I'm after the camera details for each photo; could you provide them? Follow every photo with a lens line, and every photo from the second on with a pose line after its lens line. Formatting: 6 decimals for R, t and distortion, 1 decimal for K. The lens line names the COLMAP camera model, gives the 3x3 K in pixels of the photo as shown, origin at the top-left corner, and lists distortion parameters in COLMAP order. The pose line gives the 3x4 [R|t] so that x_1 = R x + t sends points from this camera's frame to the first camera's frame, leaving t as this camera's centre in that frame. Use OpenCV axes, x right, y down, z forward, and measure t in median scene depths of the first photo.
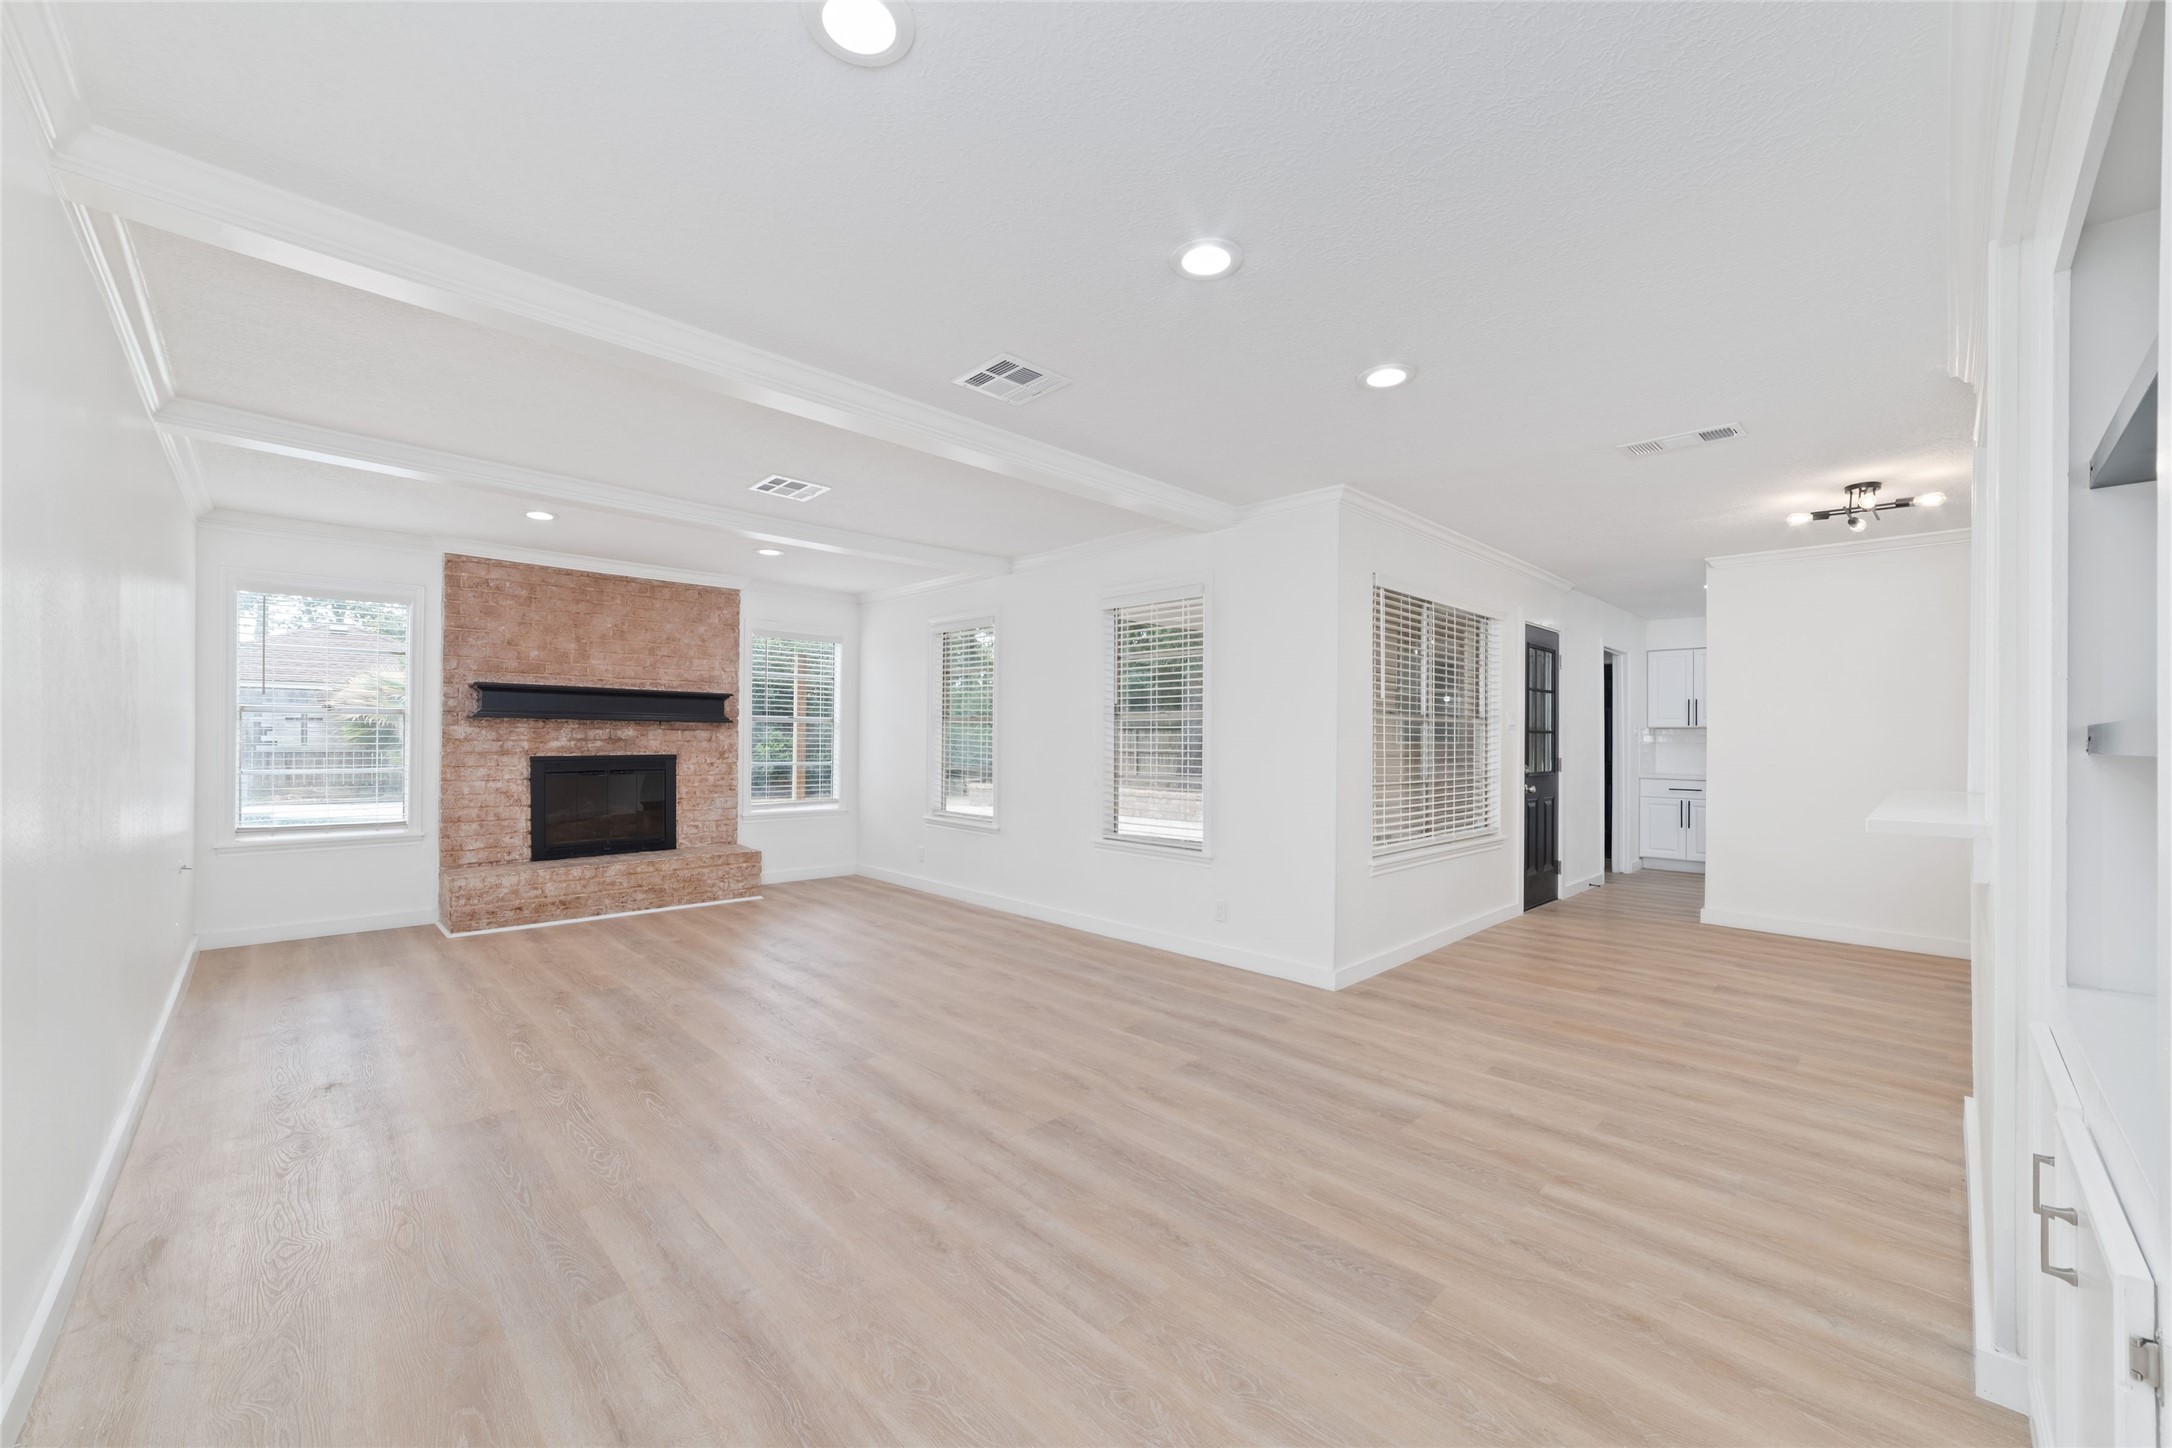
lens RADIAL K [[835.8, 0, 1067.5], [0, 835.8, 716.1], [0, 0, 1]] dist [-0.011728, 0.001566]
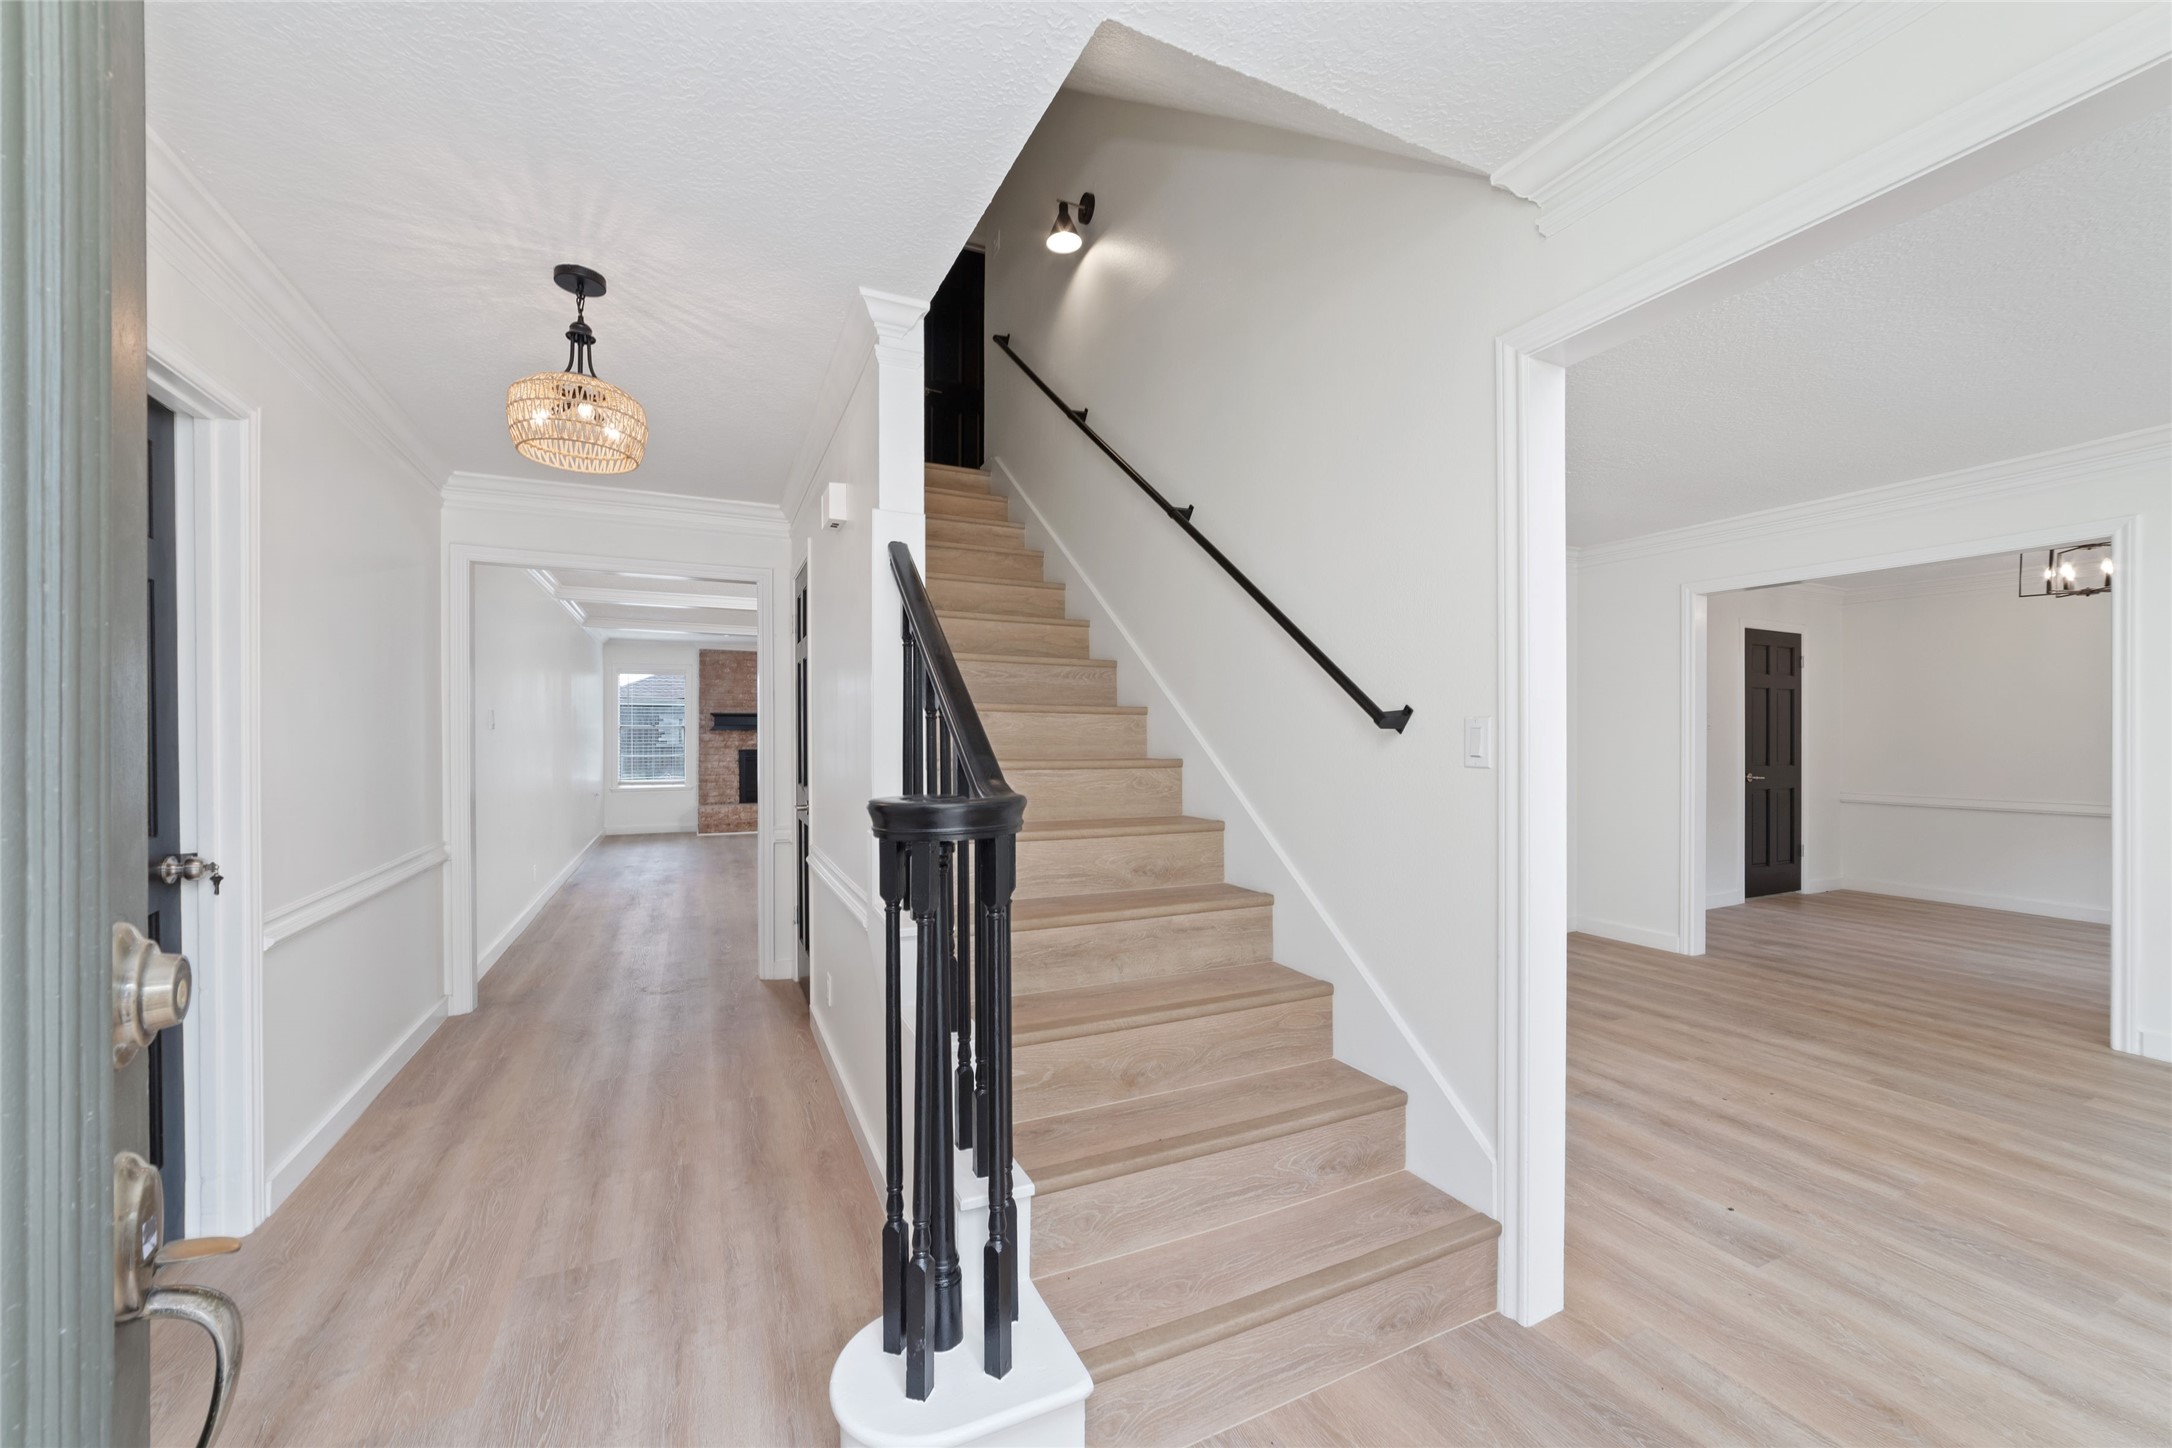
lens RADIAL K [[835.8, 0, 1106.3], [0, 835.8, 702.1], [0, 0, 1]] dist [-0.011728, 0.001566]
pose [[0.954975, -0.024240, -0.295694, 0.805009], [0.024395, 0.999697, -0.003166, -0.036738], [0.295682, -0.004190, 0.955277, -0.654359]]
